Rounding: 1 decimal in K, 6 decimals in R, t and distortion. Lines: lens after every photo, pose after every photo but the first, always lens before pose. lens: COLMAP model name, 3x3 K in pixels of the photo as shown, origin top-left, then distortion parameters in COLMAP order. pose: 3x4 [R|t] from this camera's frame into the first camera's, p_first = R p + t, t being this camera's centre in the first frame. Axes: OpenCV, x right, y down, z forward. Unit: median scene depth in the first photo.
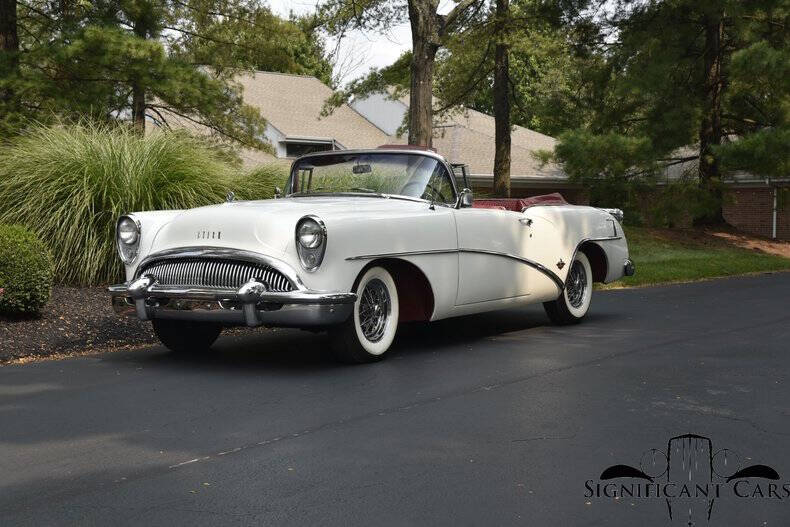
lens RADIAL K [[1139.1, 0, 395.0], [0, 1139.1, 263.5], [0, 0, 1]] dist [0.254689, 0.024867]
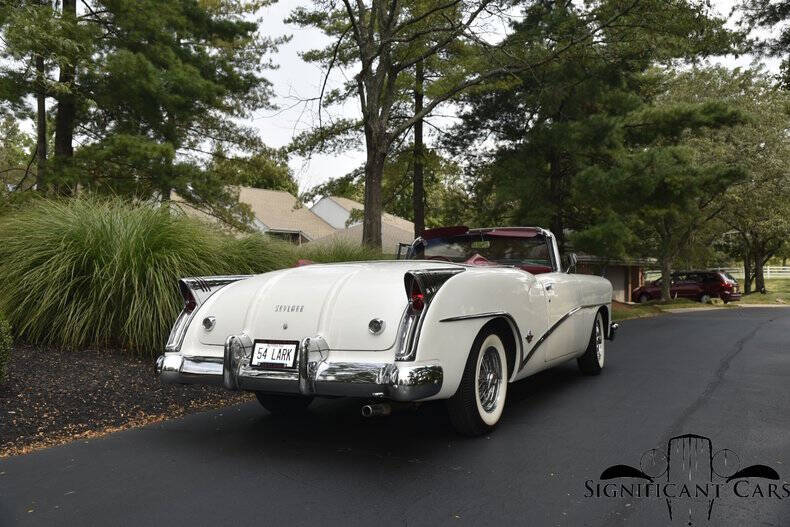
lens RADIAL K [[673.6, 0, 393.2], [0, 673.6, 264.5], [0, 0, 1]] dist [-0.036125, 0.099406]
pose [[0.996006, 0.006853, 0.089024, -0.044042], [-0.001172, 0.997968, -0.063713, -0.020004], [-0.089279, 0.063354, 0.993990, 0.423640]]
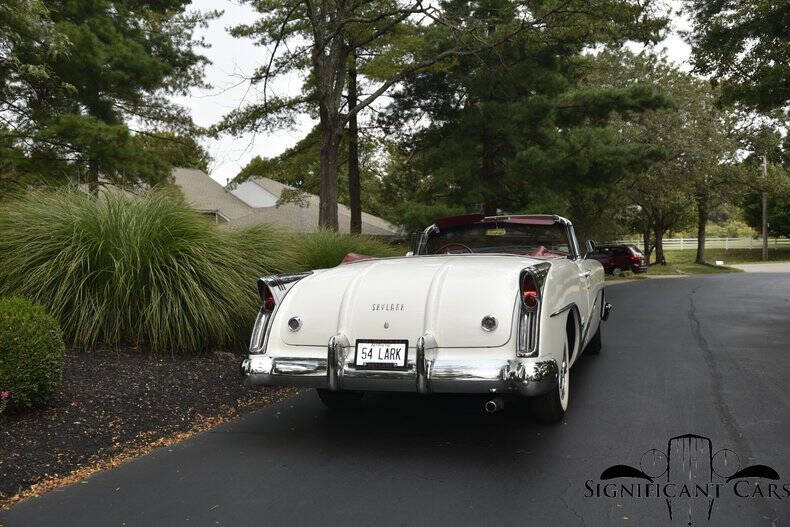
lens RADIAL K [[675.5, 0, 390.2], [0, 675.5, 262.3], [0, 0, 1]] dist [-0.039056, 0.104255]
pose [[0.974737, -0.016714, 0.222729, -0.158600], [0.024205, 0.999228, -0.030946, -0.033518], [-0.222040, 0.035555, 0.974389, 0.437486]]
